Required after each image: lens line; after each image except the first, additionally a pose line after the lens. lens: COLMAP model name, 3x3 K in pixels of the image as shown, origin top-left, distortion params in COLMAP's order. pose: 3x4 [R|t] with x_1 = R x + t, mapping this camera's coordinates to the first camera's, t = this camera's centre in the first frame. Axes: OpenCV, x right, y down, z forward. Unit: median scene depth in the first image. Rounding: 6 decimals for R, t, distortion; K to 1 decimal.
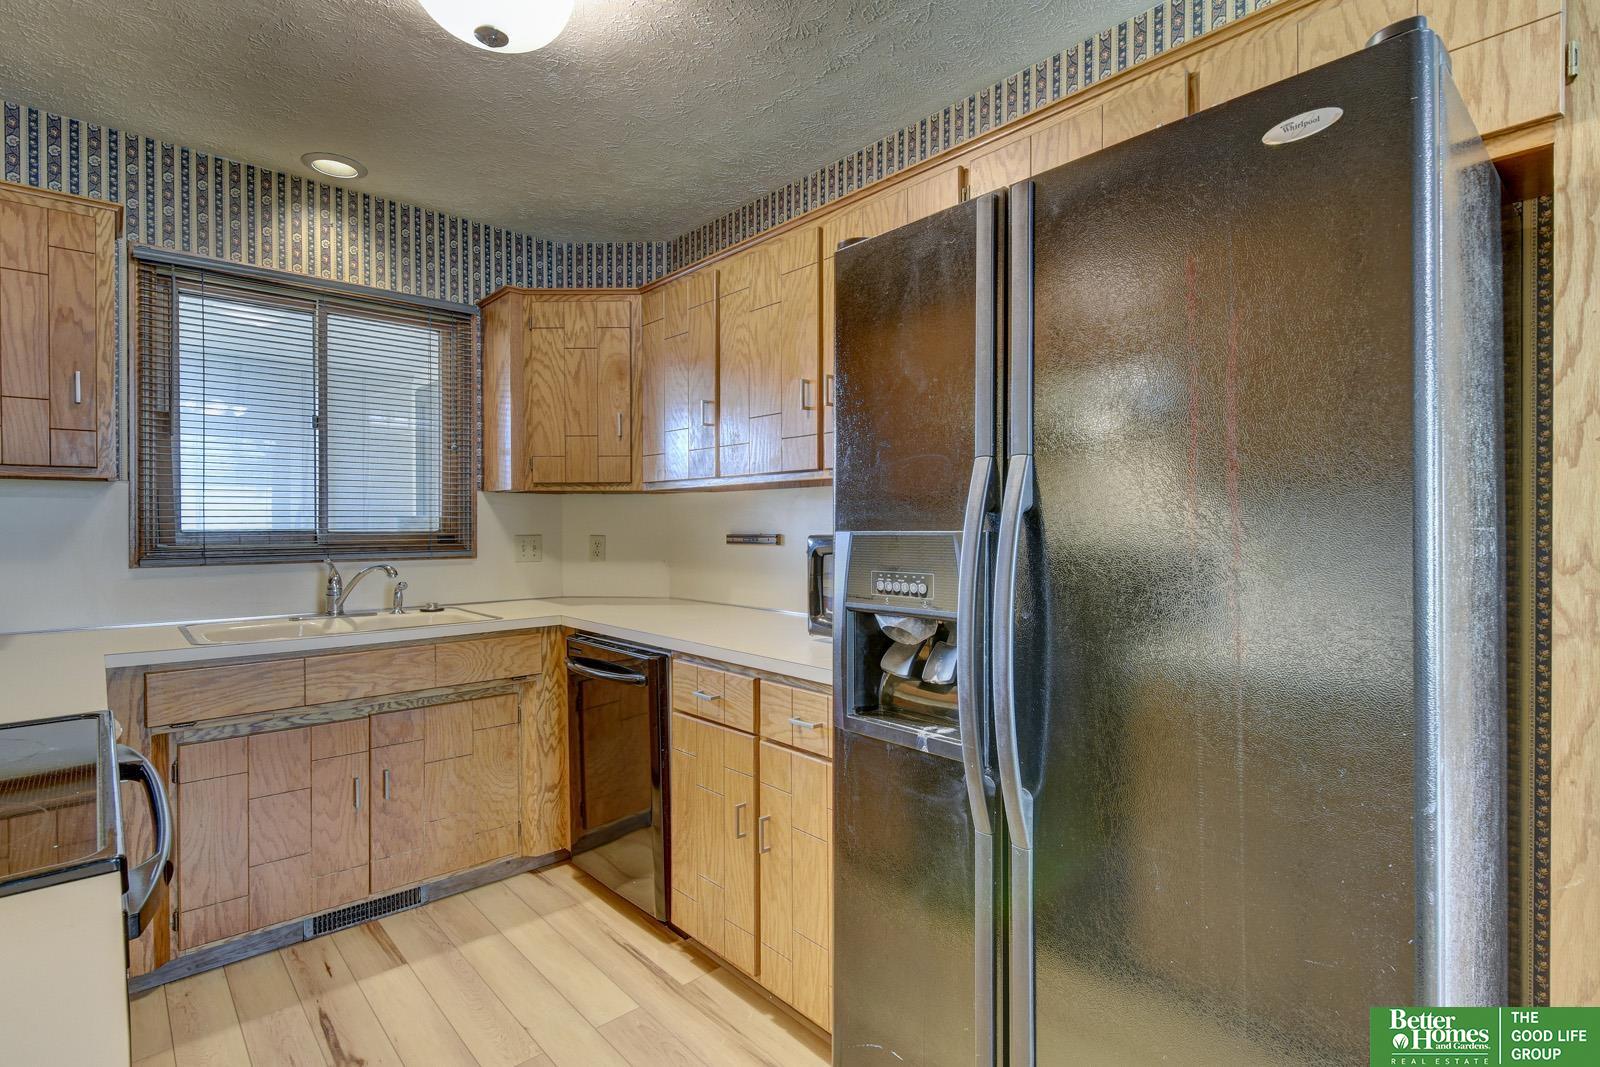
lens RADIAL K [[771.2, 0, 800.0], [0, 771.2, 533.5], [0, 0, 1]] dist [0.000890, -0.000045]
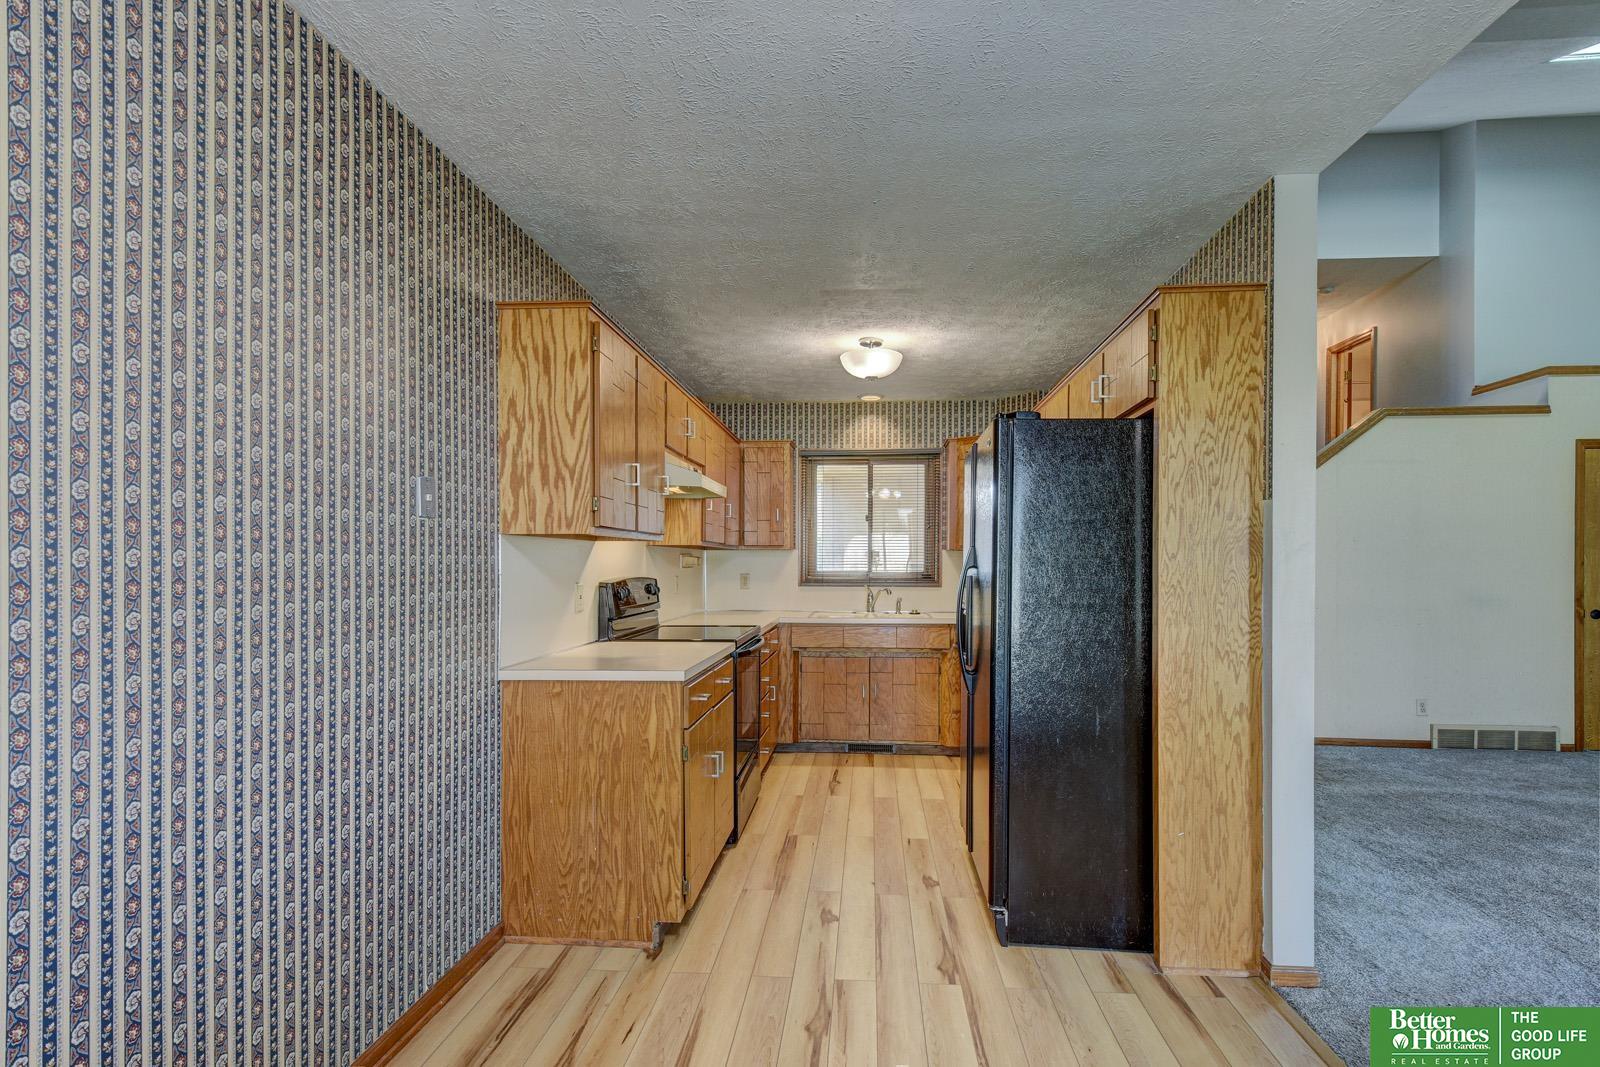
lens RADIAL K [[771.7, 0, 806.4], [0, 771.7, 560.8], [0, 0, 1]] dist [0.003099, -0.000113]
pose [[0.669760, 0.000853, -0.742577, 0.834141], [-0.010736, 0.999906, -0.008535, -0.011562], [0.742500, 0.013689, 0.669706, -0.525239]]
